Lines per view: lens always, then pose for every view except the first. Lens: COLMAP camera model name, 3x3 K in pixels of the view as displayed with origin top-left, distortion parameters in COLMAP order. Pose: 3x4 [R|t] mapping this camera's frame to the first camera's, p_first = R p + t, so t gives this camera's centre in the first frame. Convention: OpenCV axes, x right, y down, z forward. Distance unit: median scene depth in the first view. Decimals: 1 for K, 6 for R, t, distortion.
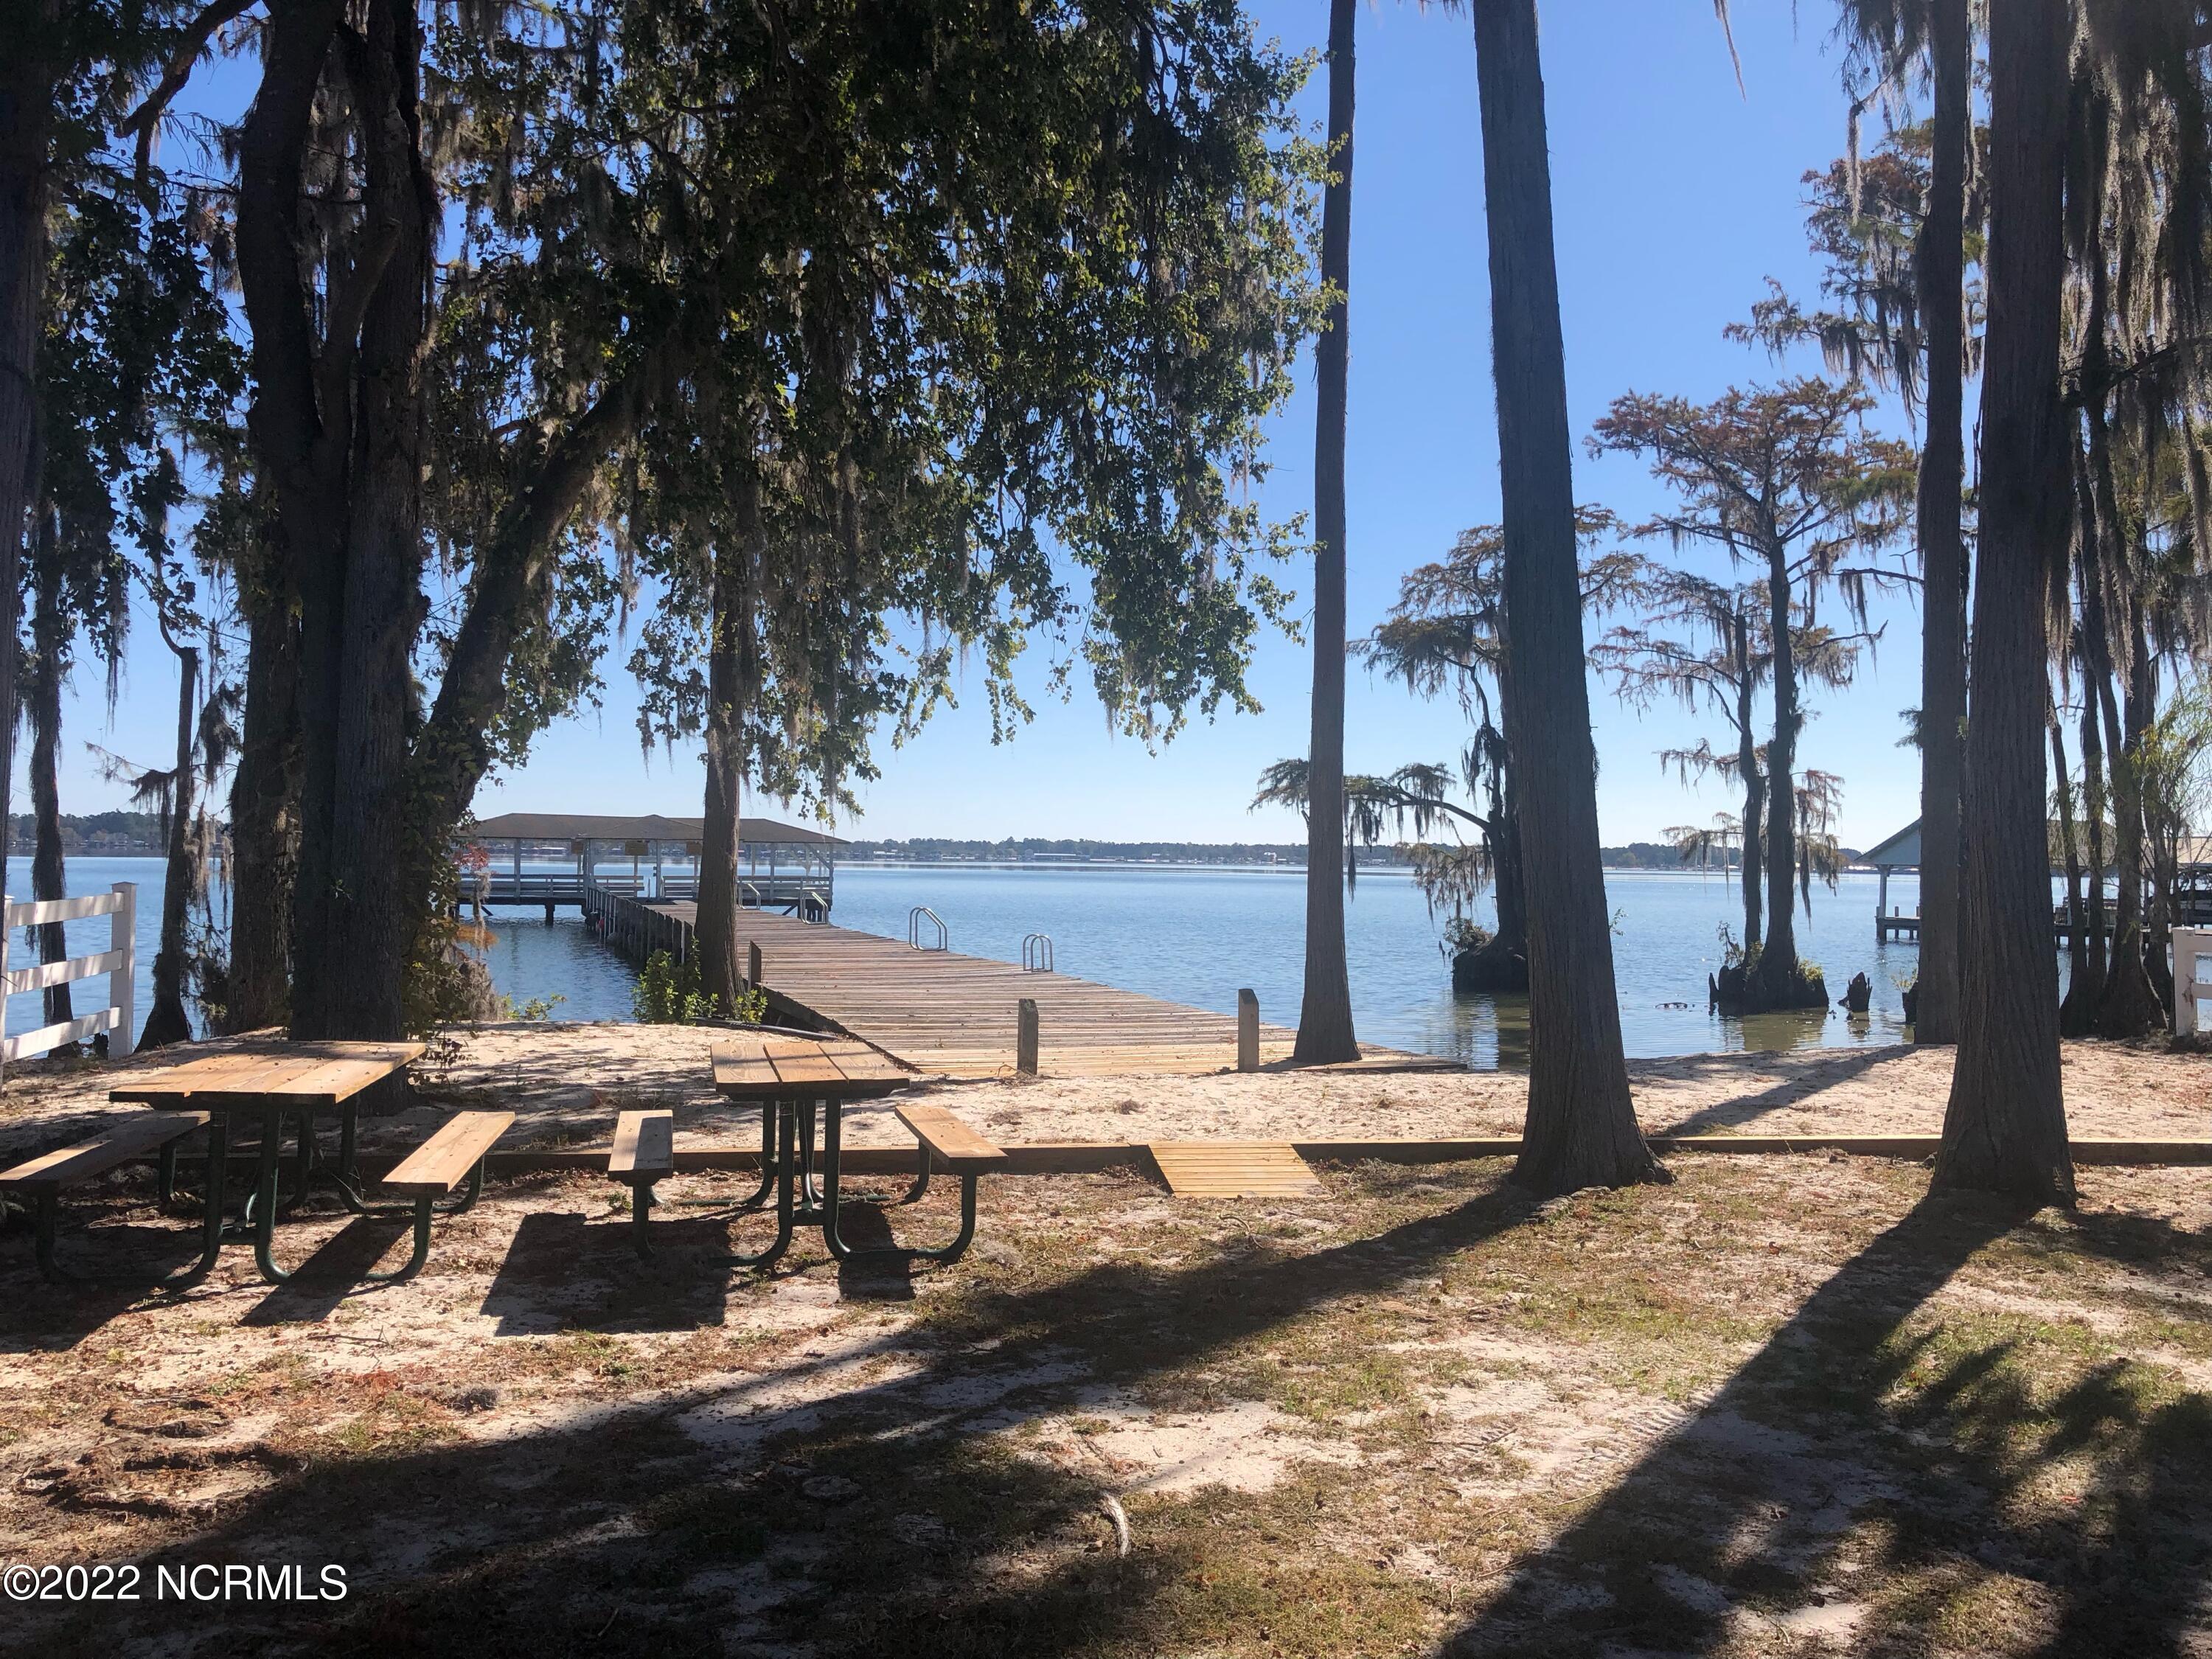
lens RADIAL K [[1787.5, 0, 1149.7], [0, 1787.5, 802.8], [0, 0, 1]] dist [-0.008914, -0.028101]
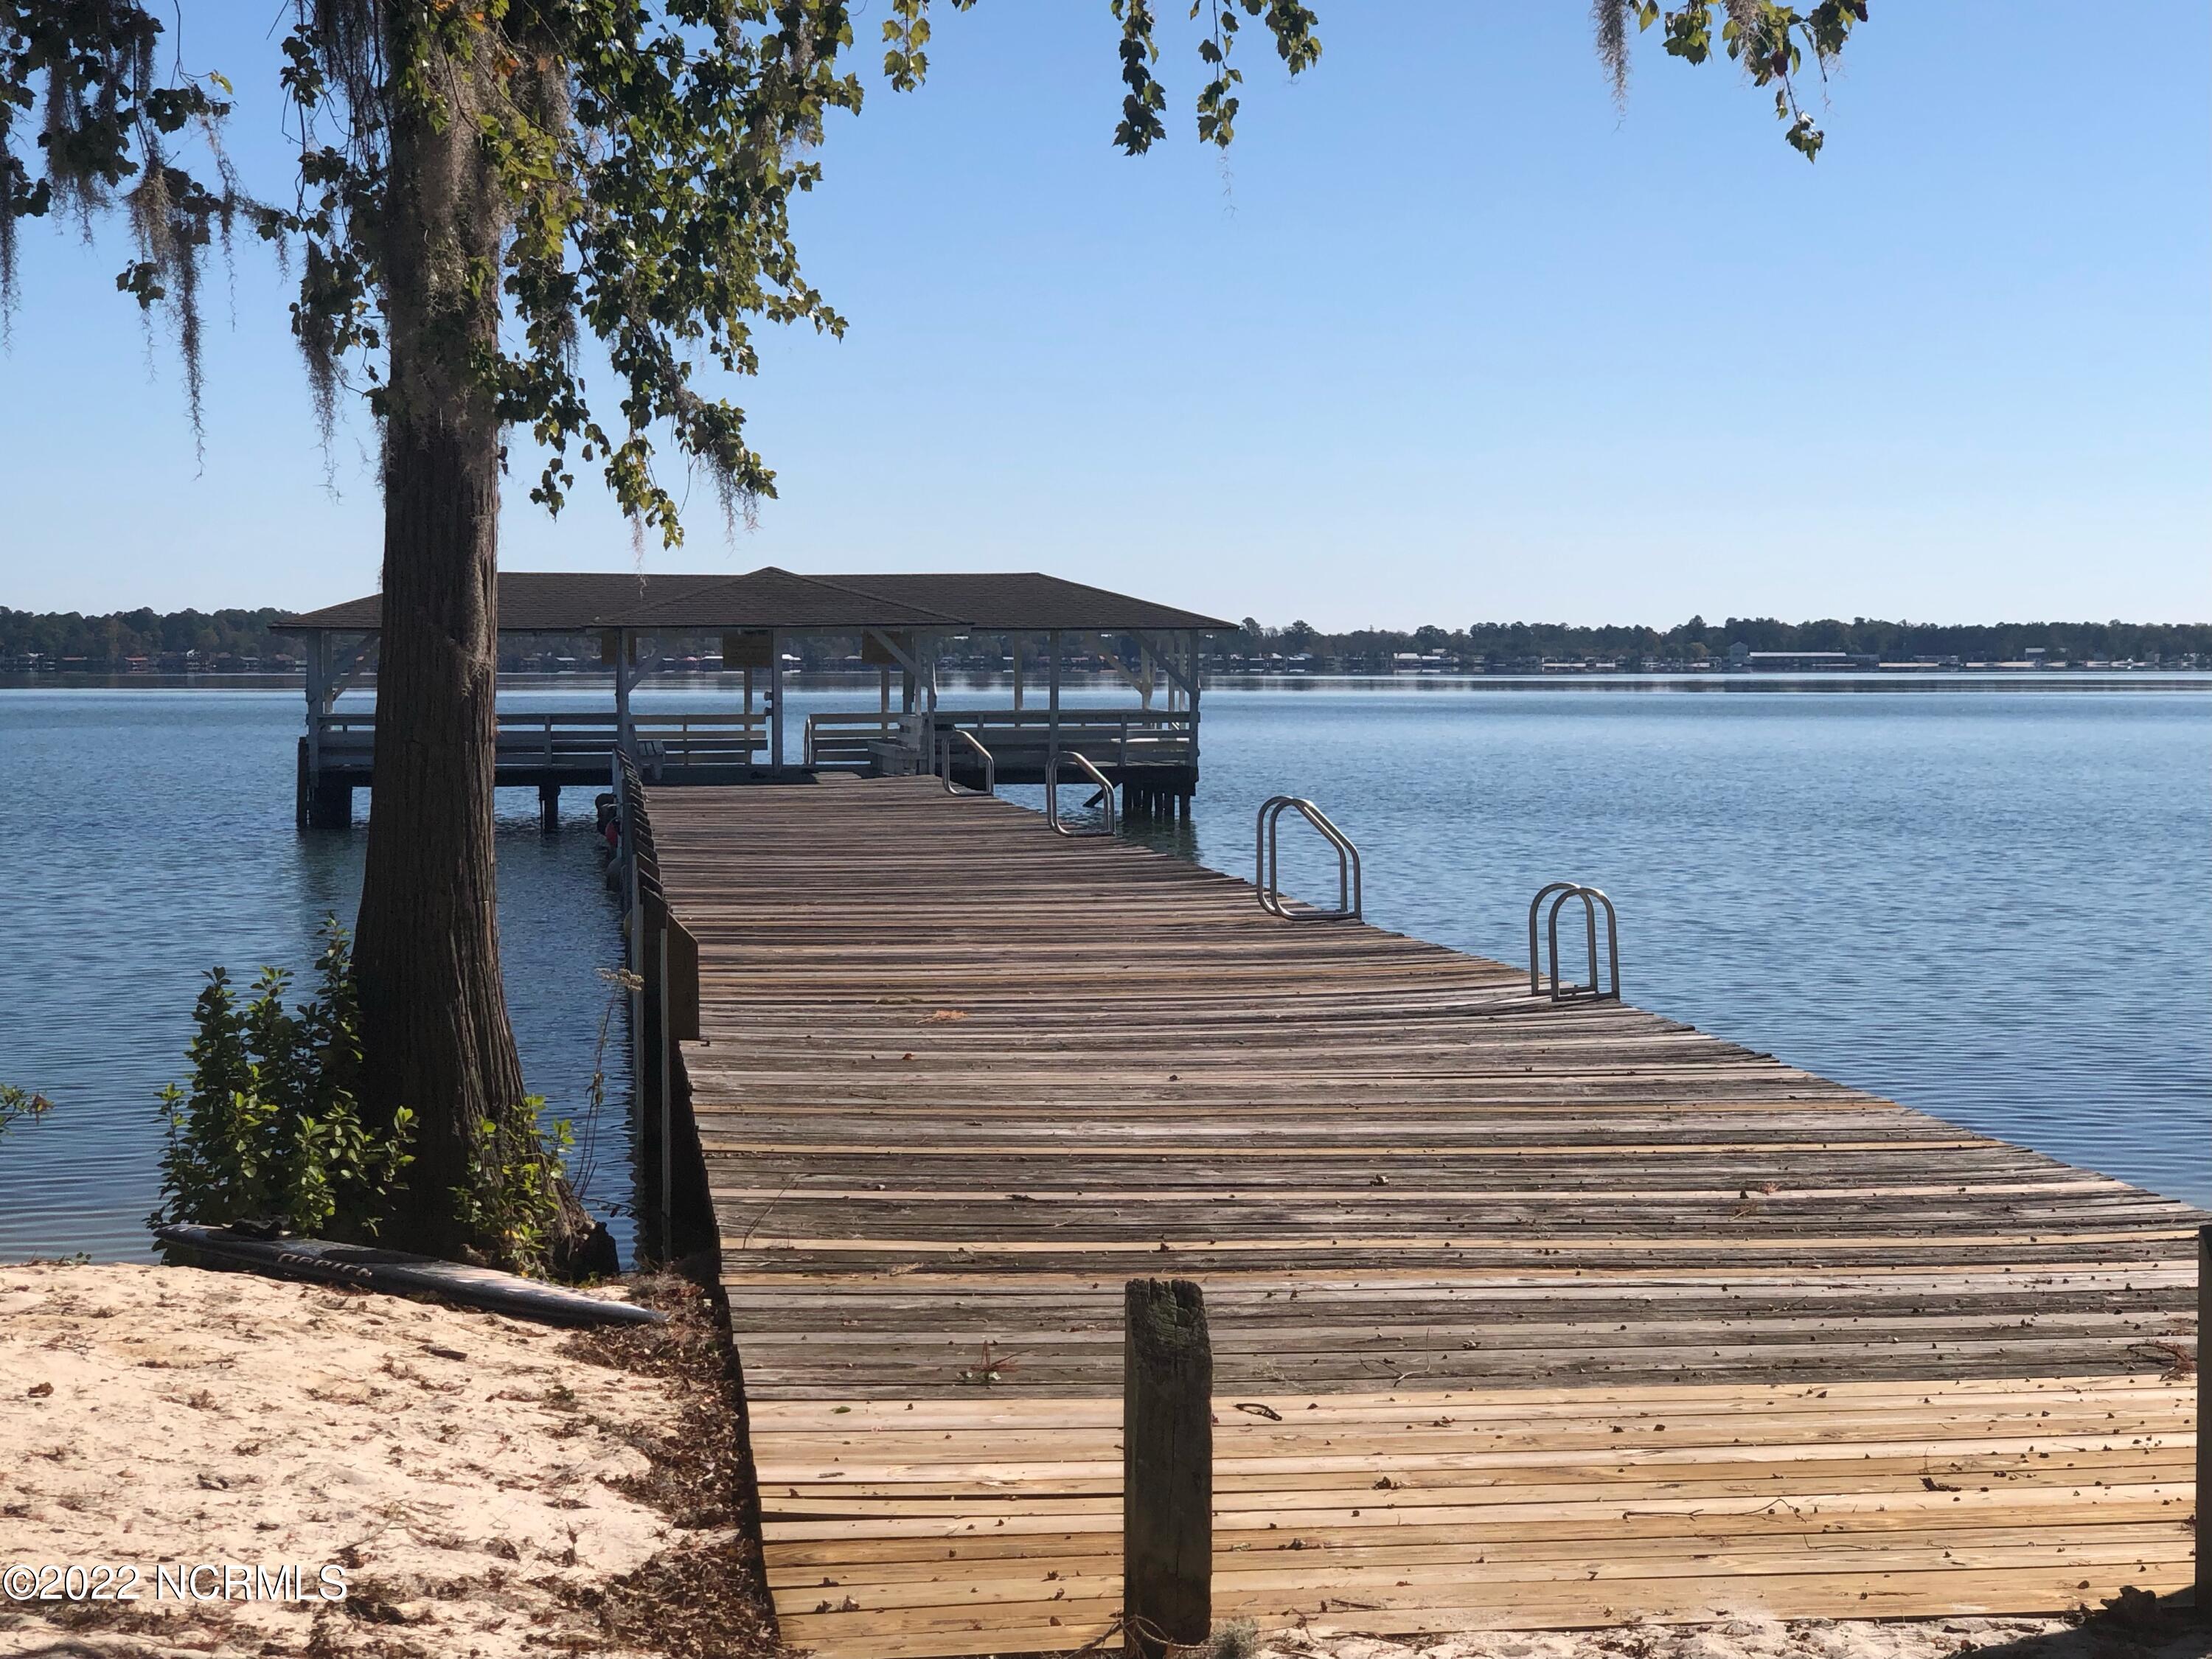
lens RADIAL K [[3972.7, 0, 1127.2], [0, 3972.7, 844.3], [0, 0, 1]] dist [0.067017, 0.000000]
pose [[0.975793, -0.005598, -0.218625, 0.009619], [0.022116, 0.997073, 0.073180, 0.007159], [0.217576, -0.076244, 0.973061, 0.168645]]
